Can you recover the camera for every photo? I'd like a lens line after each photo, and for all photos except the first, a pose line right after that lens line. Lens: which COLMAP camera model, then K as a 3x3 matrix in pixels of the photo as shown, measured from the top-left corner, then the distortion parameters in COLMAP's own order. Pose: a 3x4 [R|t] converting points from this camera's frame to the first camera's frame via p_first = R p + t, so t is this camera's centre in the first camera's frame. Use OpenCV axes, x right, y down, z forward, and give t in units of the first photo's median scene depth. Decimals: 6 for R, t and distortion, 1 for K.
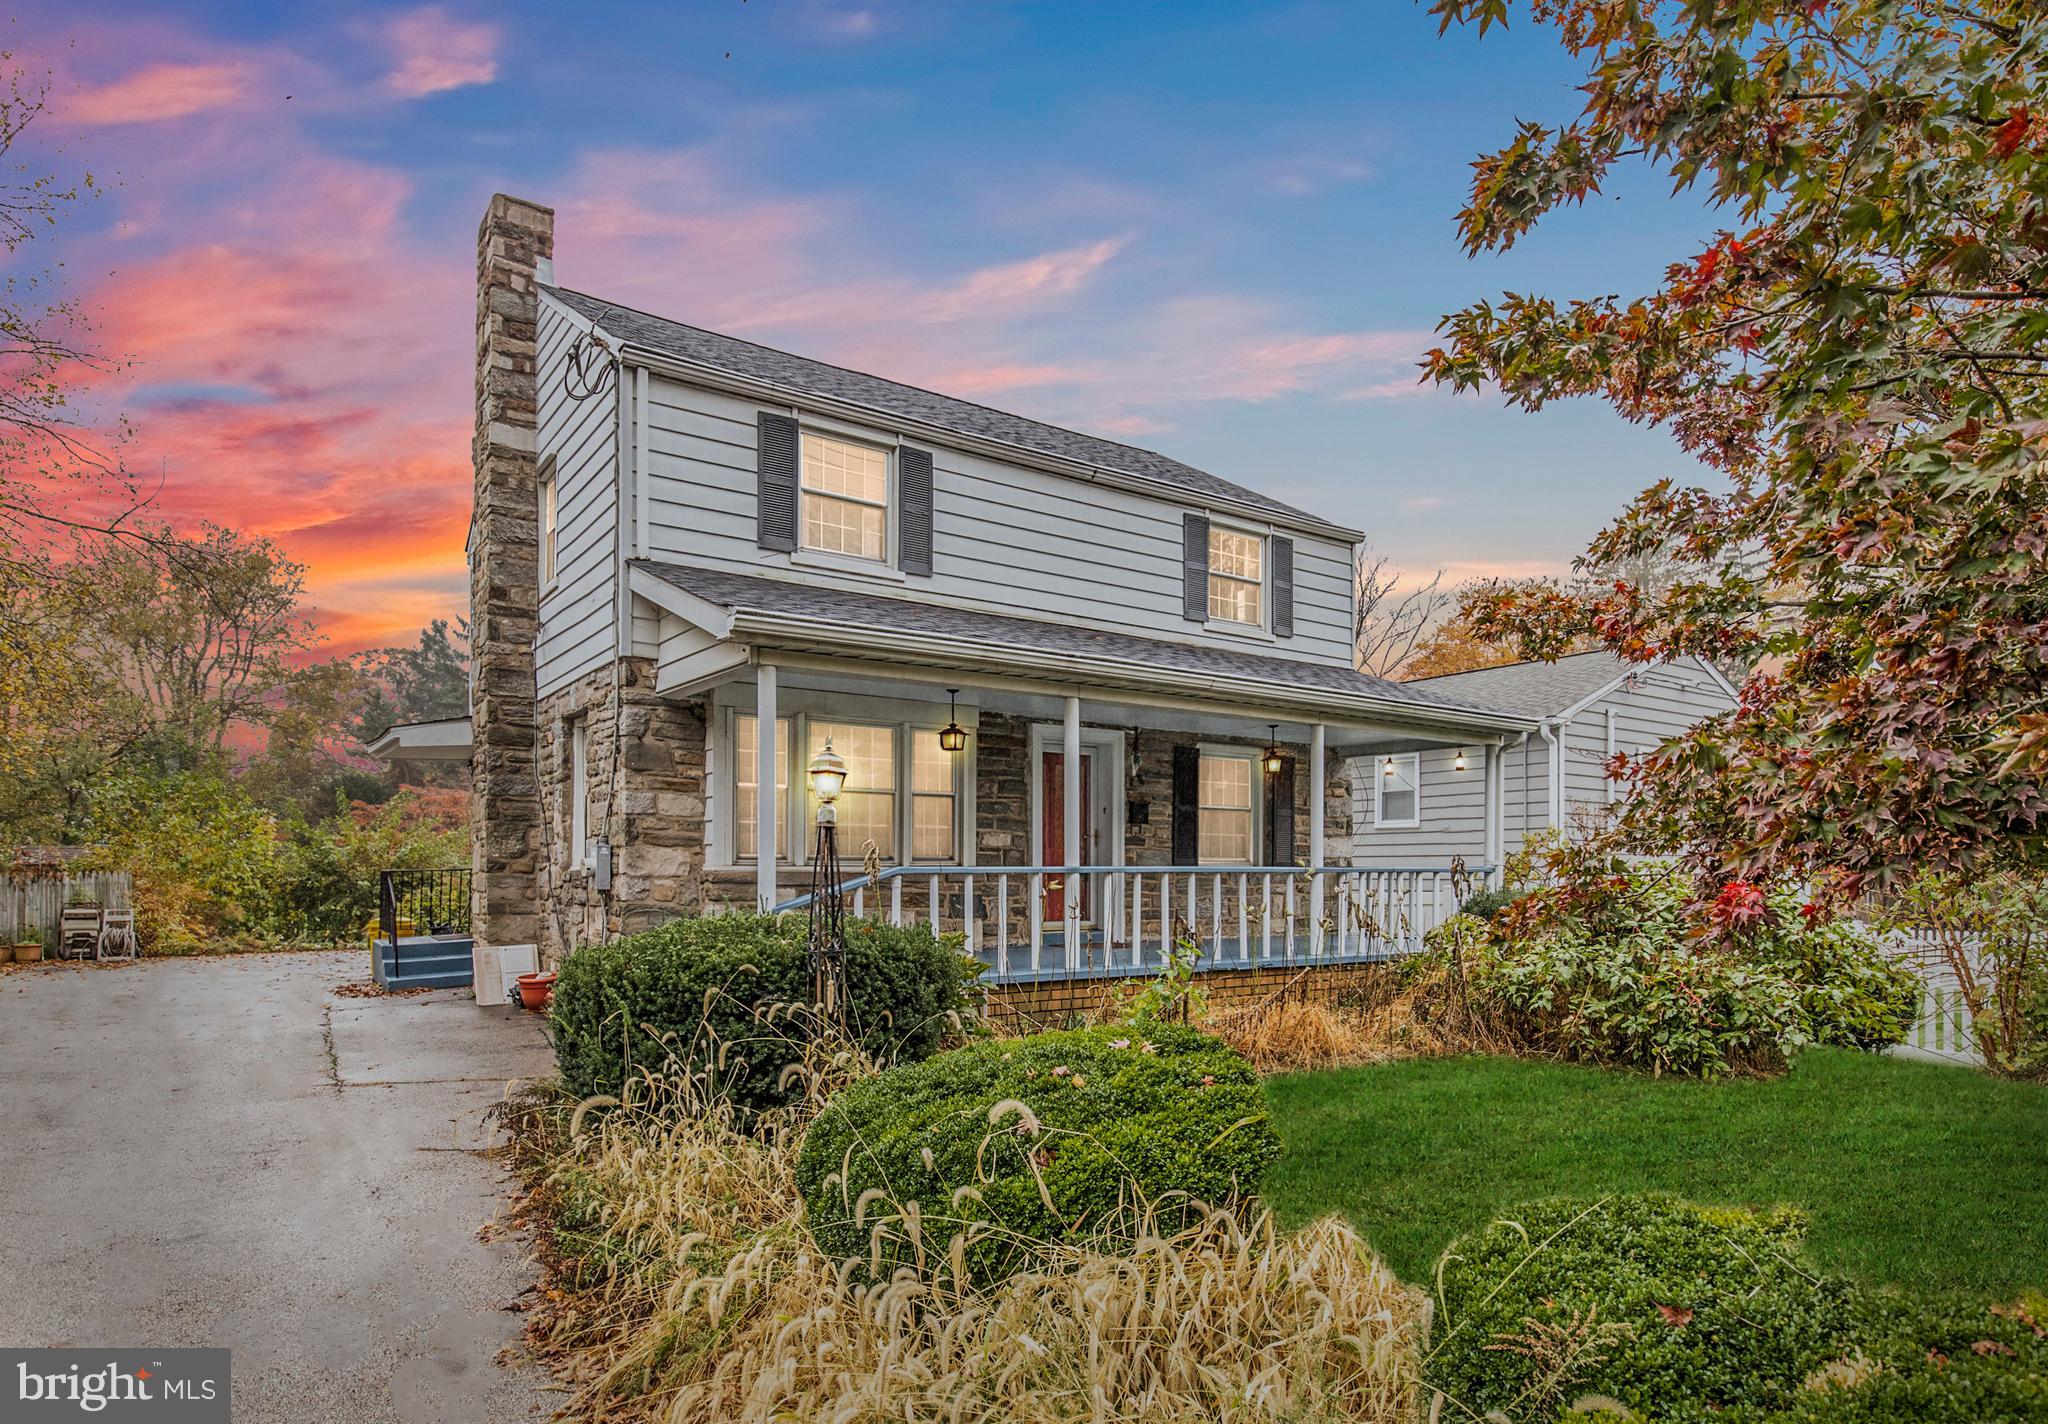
lens RADIAL K [[1172.7, 0, 1026.5], [0, 1172.7, 712.4], [0, 0, 1]] dist [-0.000956, -0.000019]
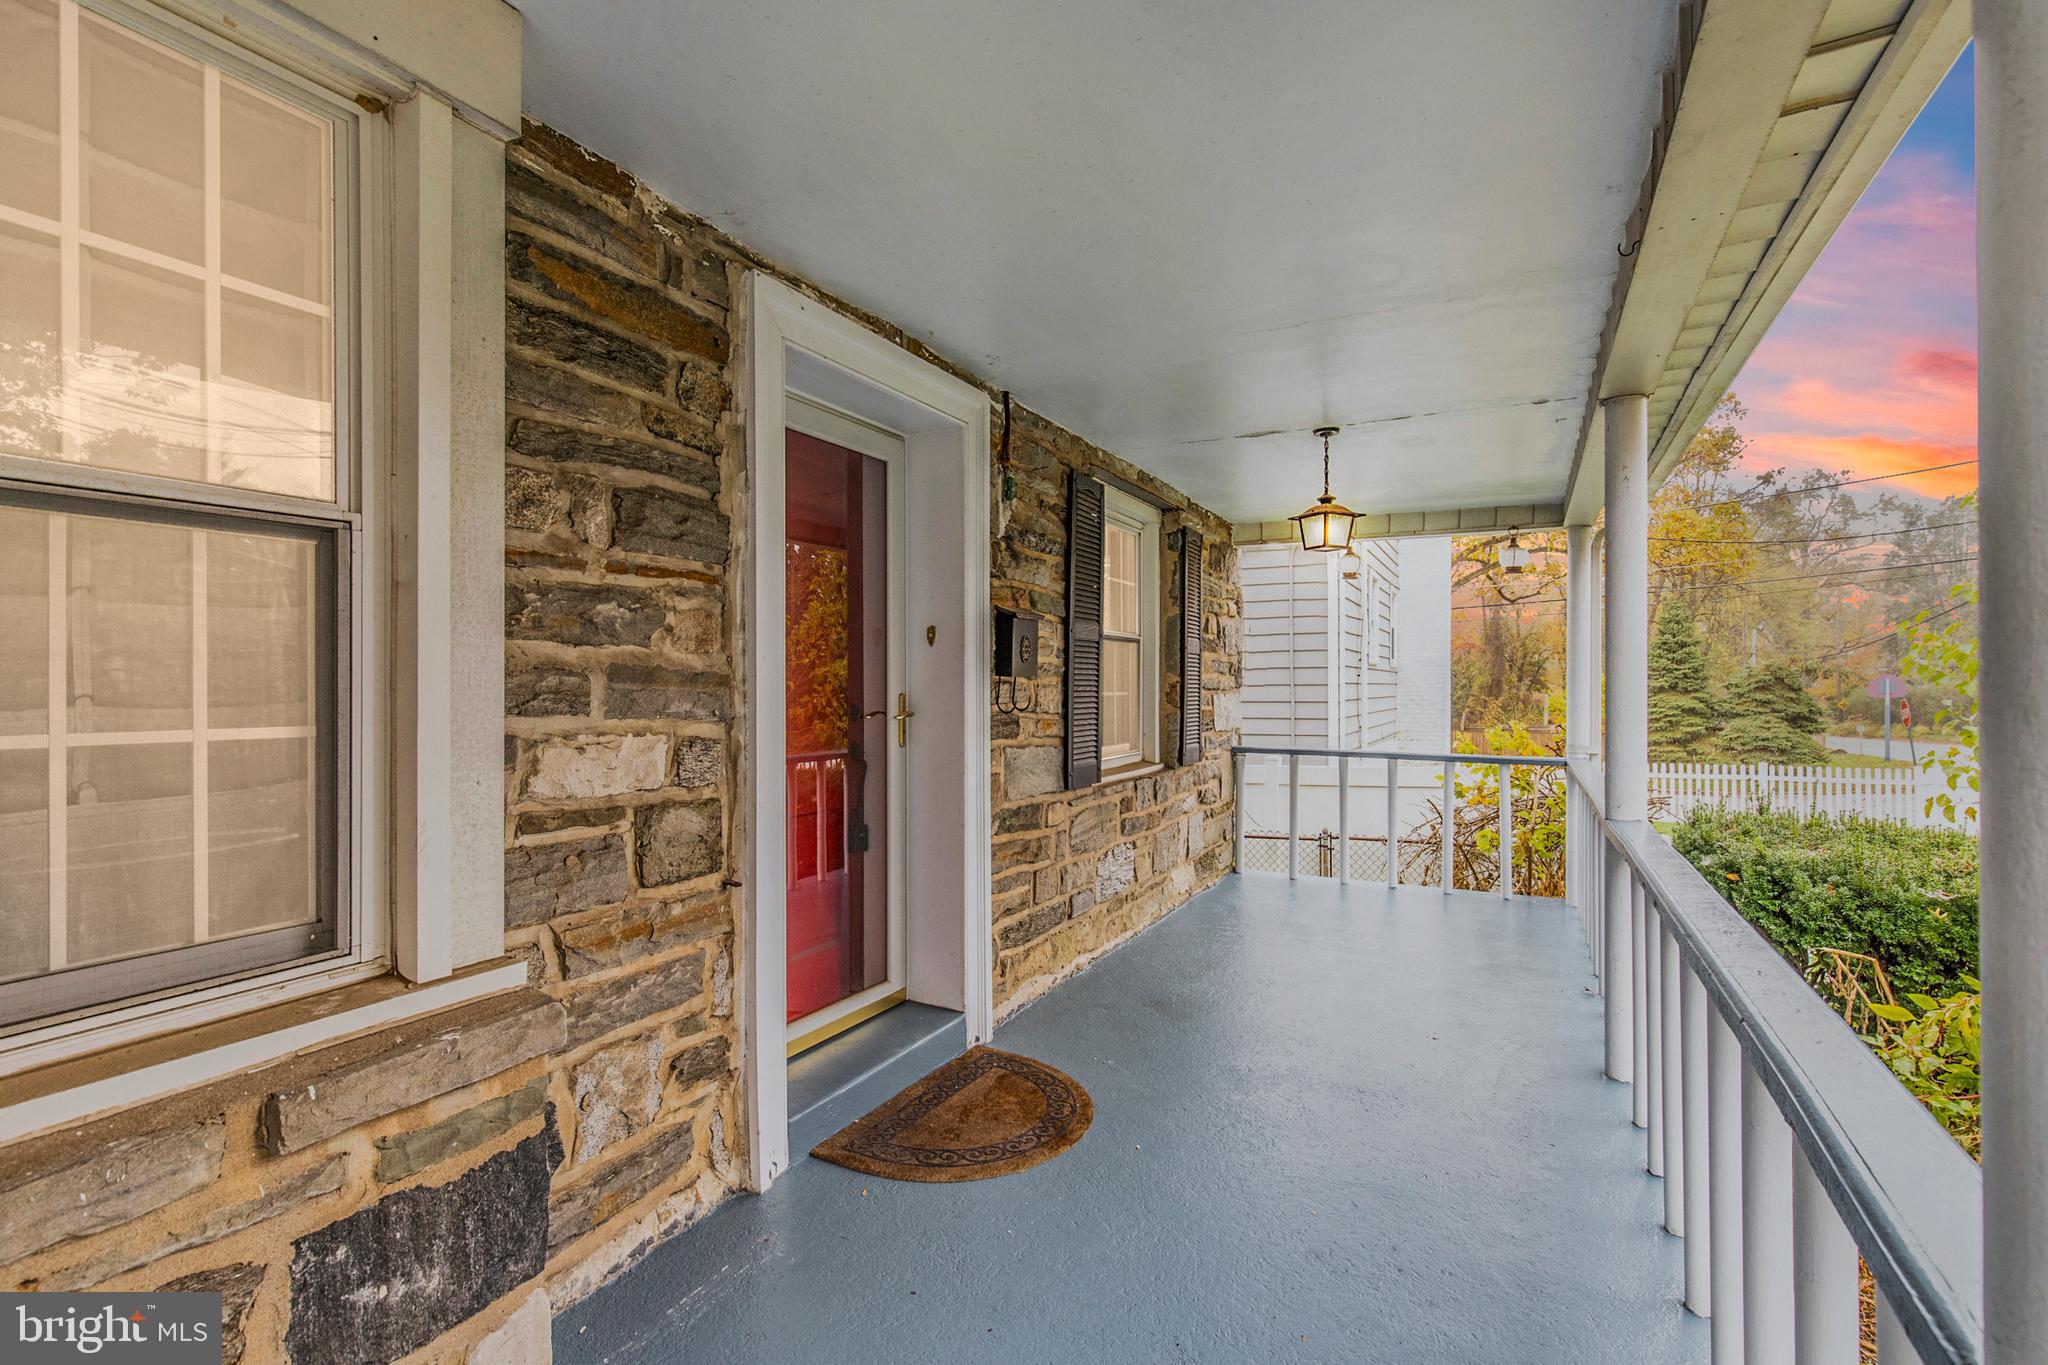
lens RADIAL K [[972.0, 0, 1013.1], [0, 972.0, 682.3], [0, 0, 1]] dist [-0.001163, 0.001311]
pose [[0.883336, -0.001041, 0.468739, -0.039220], [-0.063095, 0.990633, 0.121103, 0.063120], [-0.464474, -0.136550, 0.874996, 0.757451]]
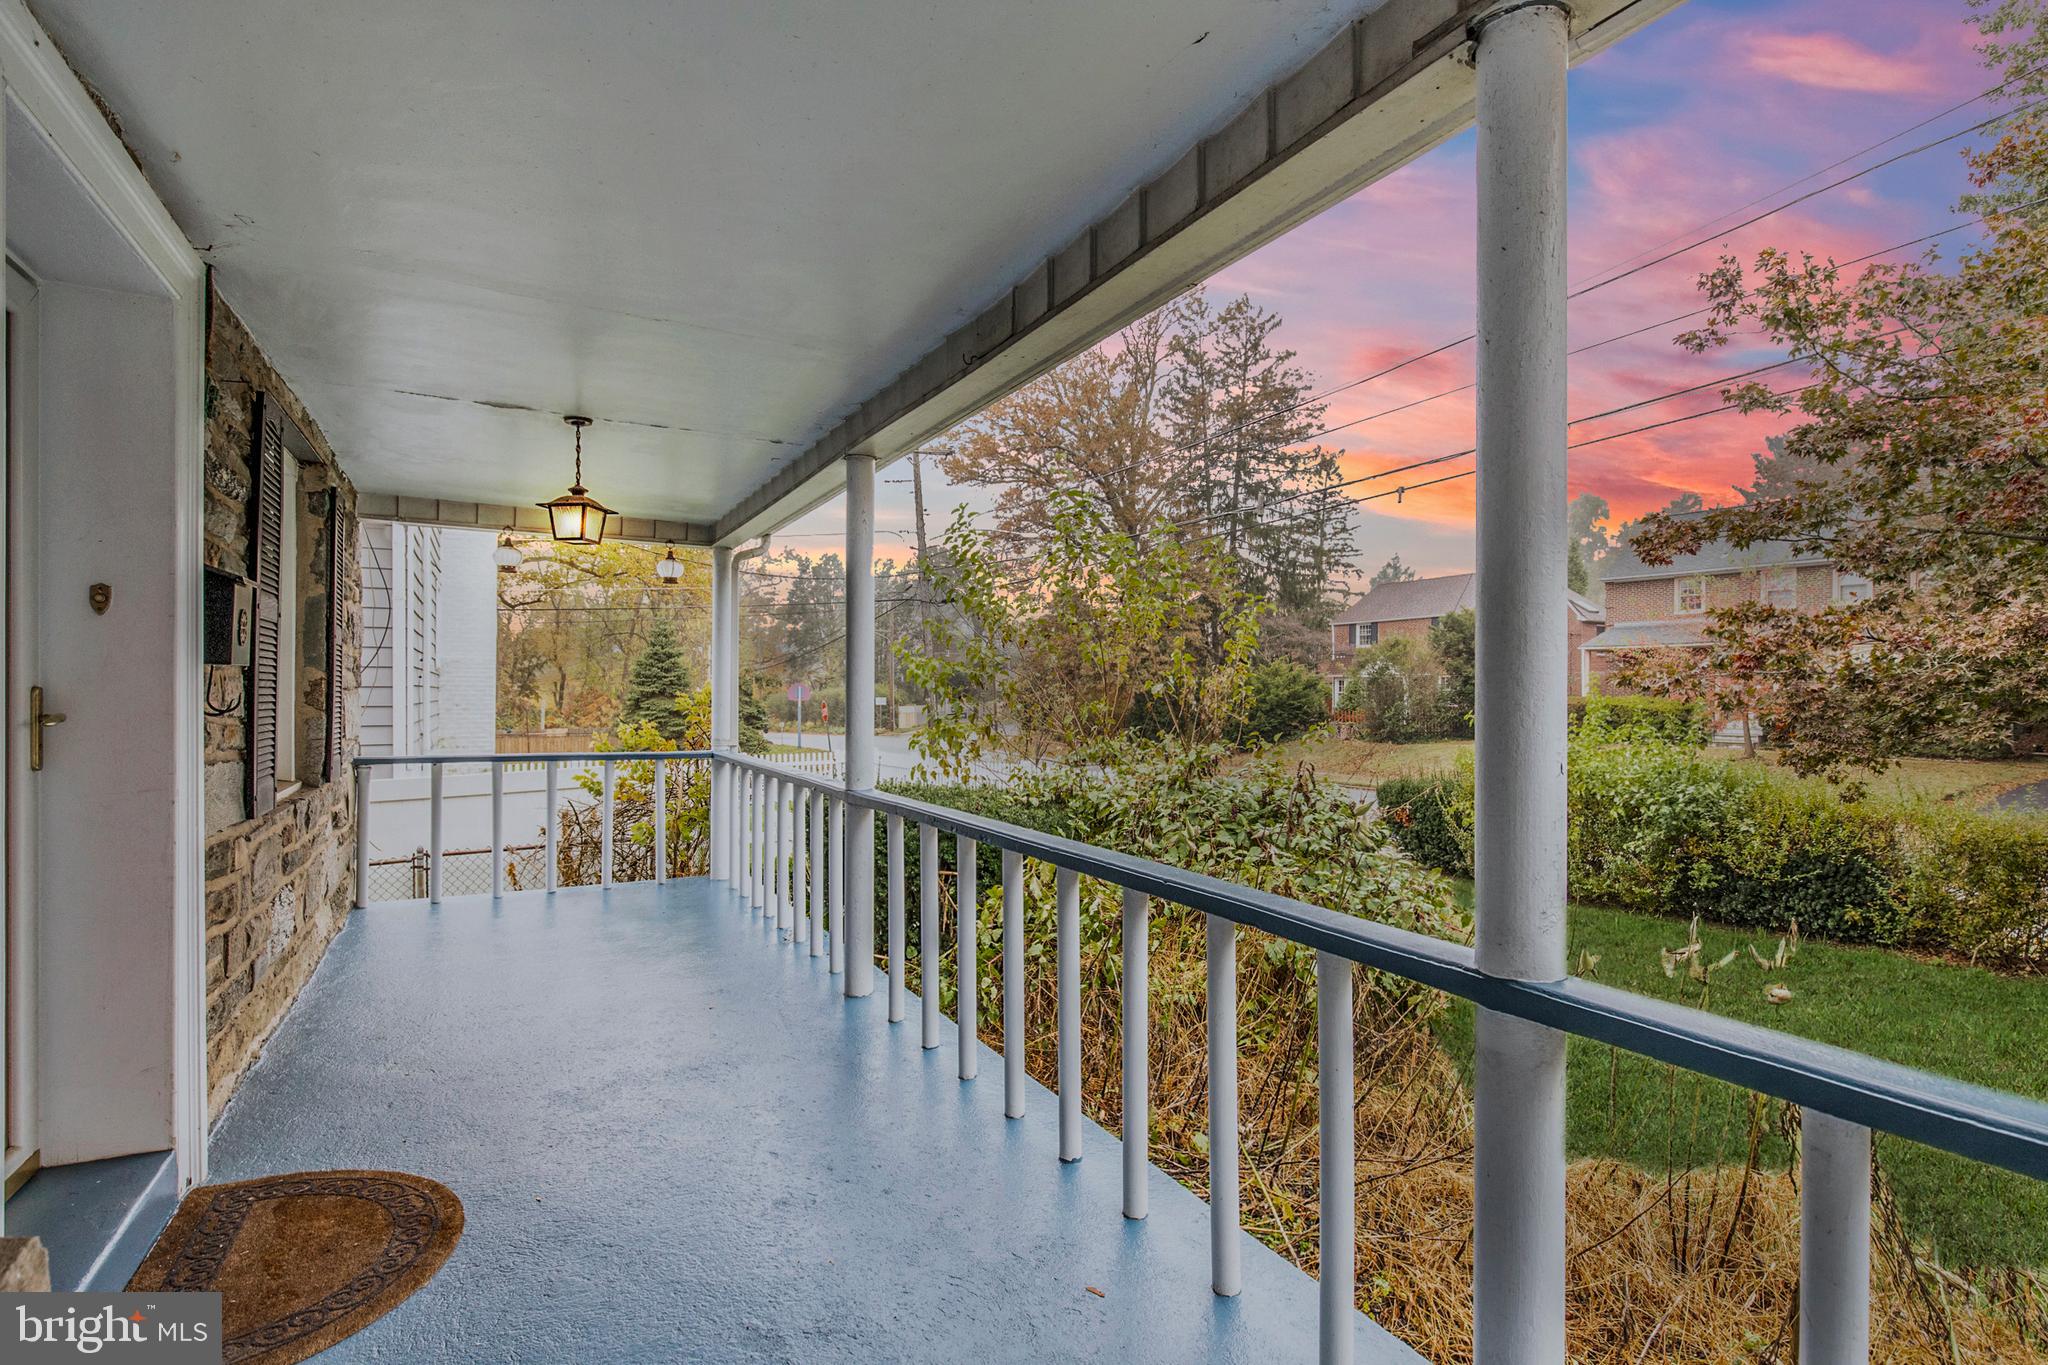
lens RADIAL K [[972.0, 0, 1019.2], [0, 972.0, 689.7], [0, 0, 1]] dist [-0.001163, 0.001311]
pose [[0.104062, 0.001019, 0.994570, -0.095659], [-0.140173, 0.990033, 0.013652, 0.075514], [-0.984643, -0.140833, 0.103167, 0.823488]]
